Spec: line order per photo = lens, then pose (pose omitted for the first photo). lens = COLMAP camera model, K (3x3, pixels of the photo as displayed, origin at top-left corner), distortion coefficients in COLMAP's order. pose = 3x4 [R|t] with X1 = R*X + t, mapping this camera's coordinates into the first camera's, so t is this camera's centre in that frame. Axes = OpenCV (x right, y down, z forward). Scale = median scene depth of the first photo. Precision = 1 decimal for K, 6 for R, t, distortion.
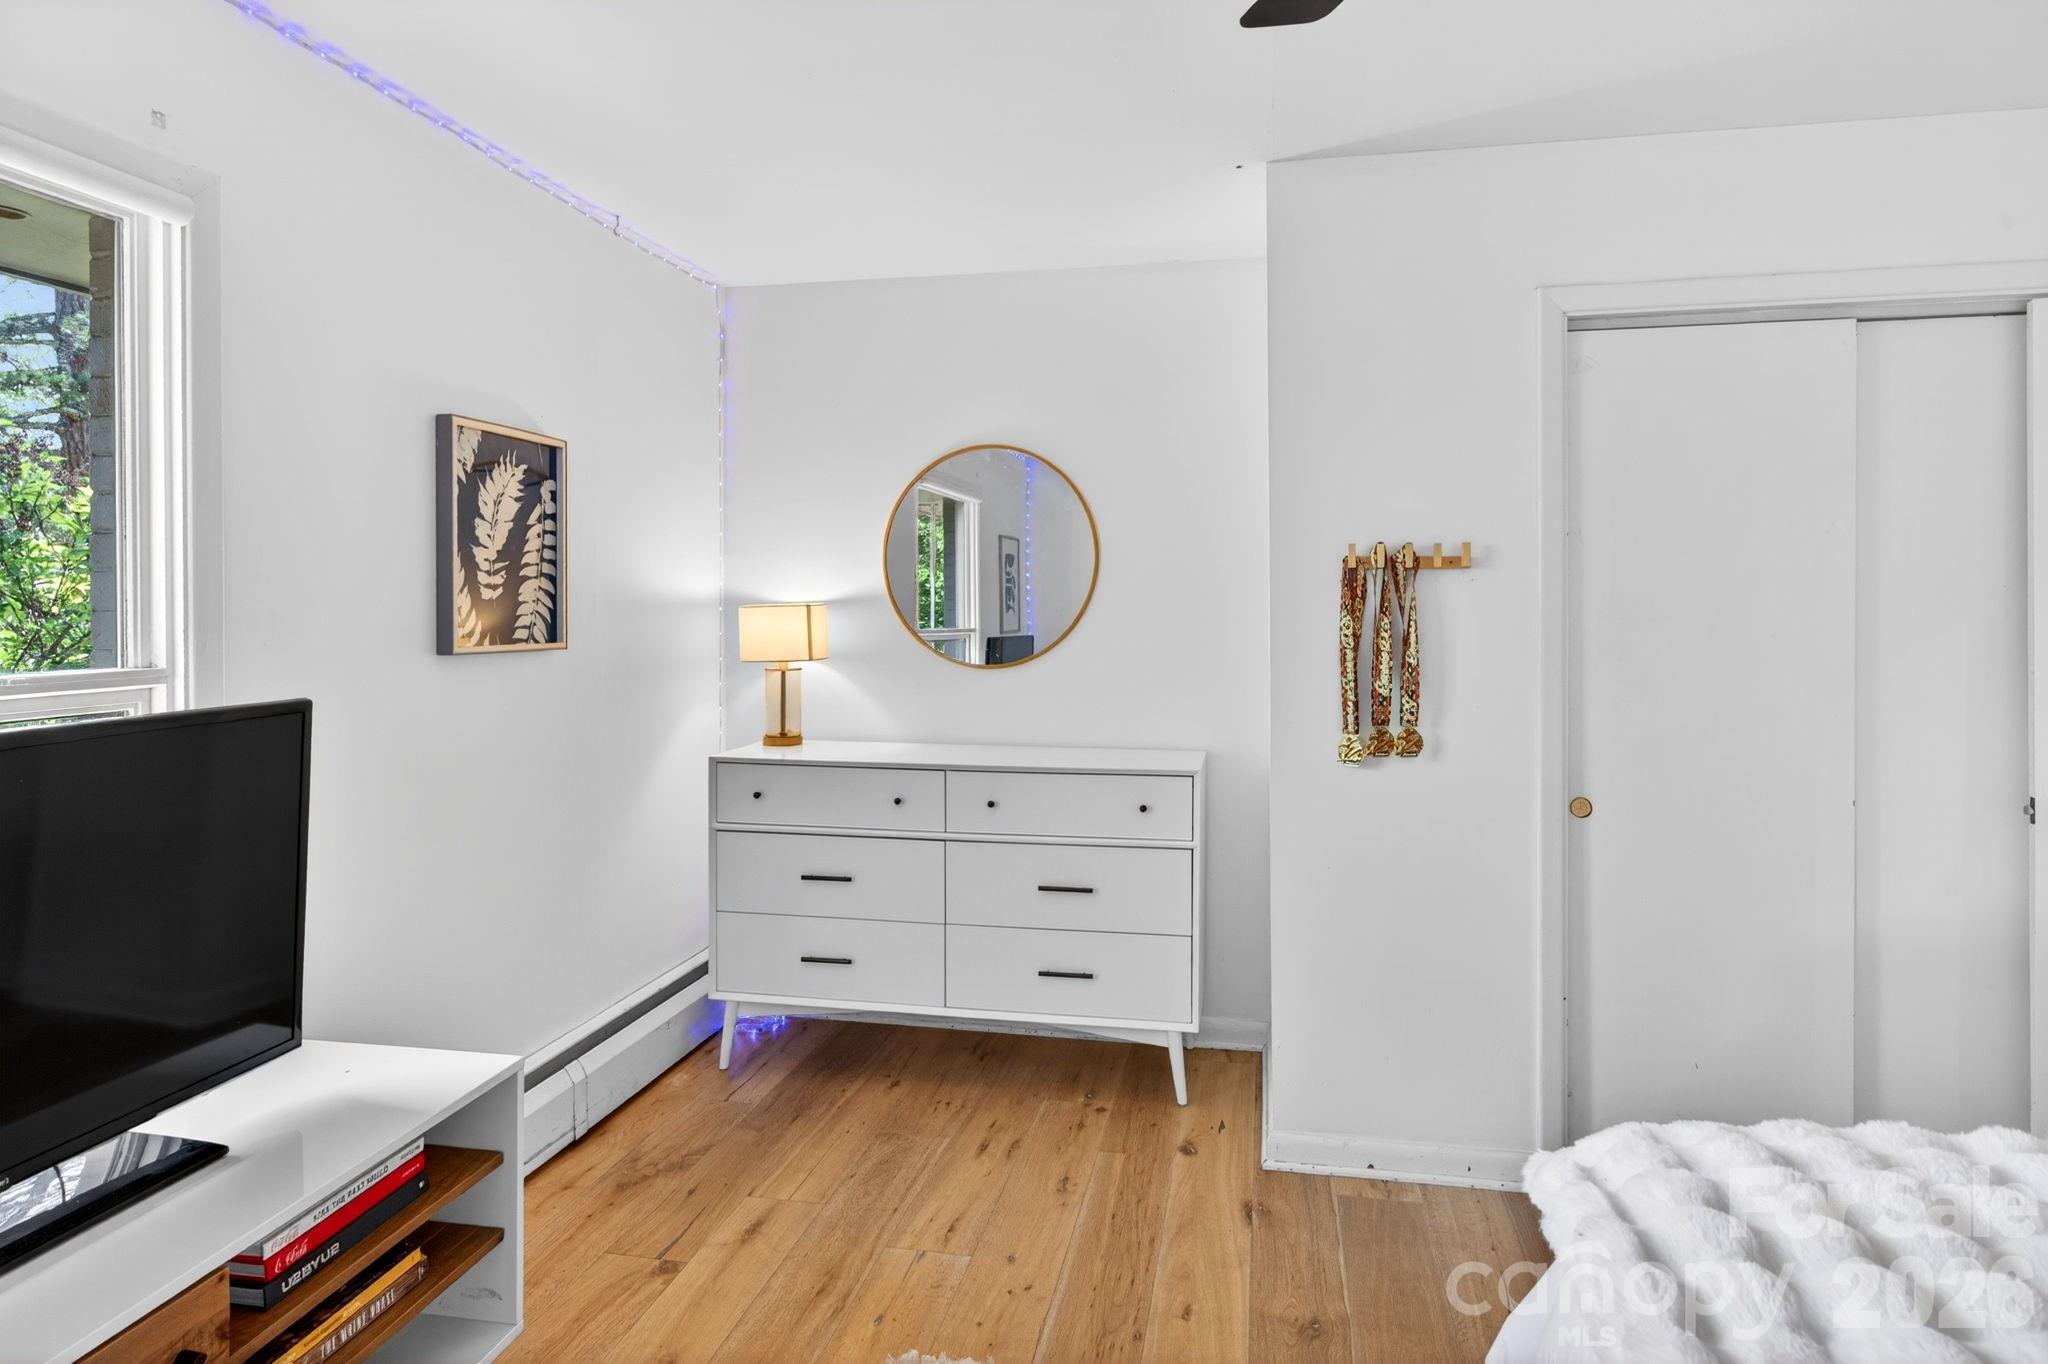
lens RADIAL K [[1191.3, 0, 1019.3], [0, 1191.3, 604.0], [0, 0, 1]] dist [0.003572, 0.000451]
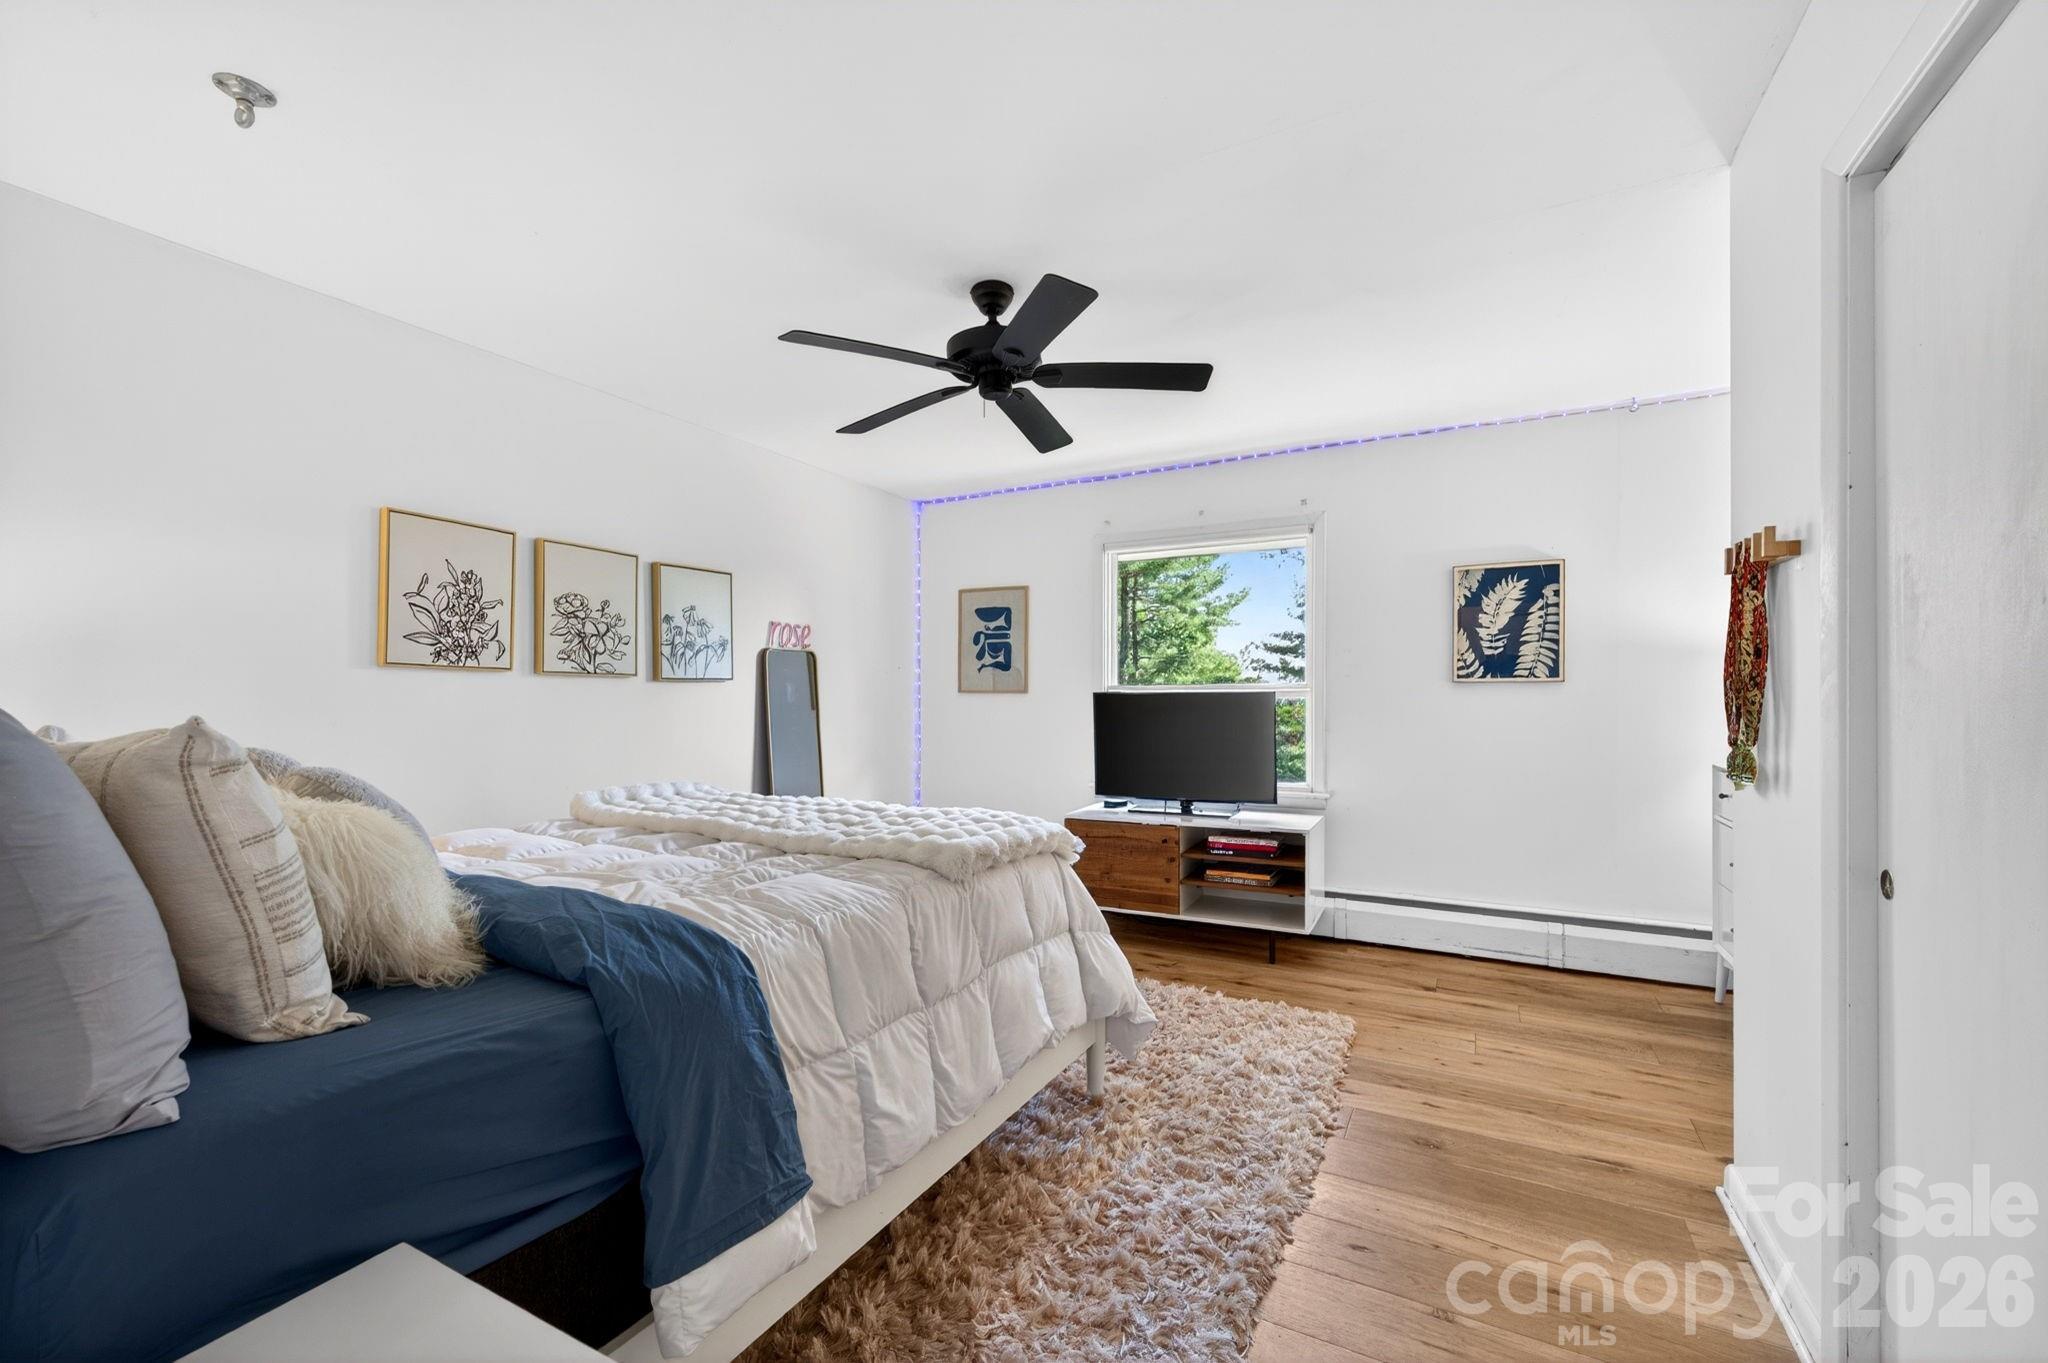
lens RADIAL K [[804.0, 0, 1027.3], [0, 804.0, 692.2], [0, 0, 1]] dist [0.000411, -0.000087]
pose [[-0.286989, -0.005498, -0.957918, 0.994944], [0.002249, 0.999977, -0.006414, 0.062225], [0.957931, -0.003995, -0.286970, 0.635720]]
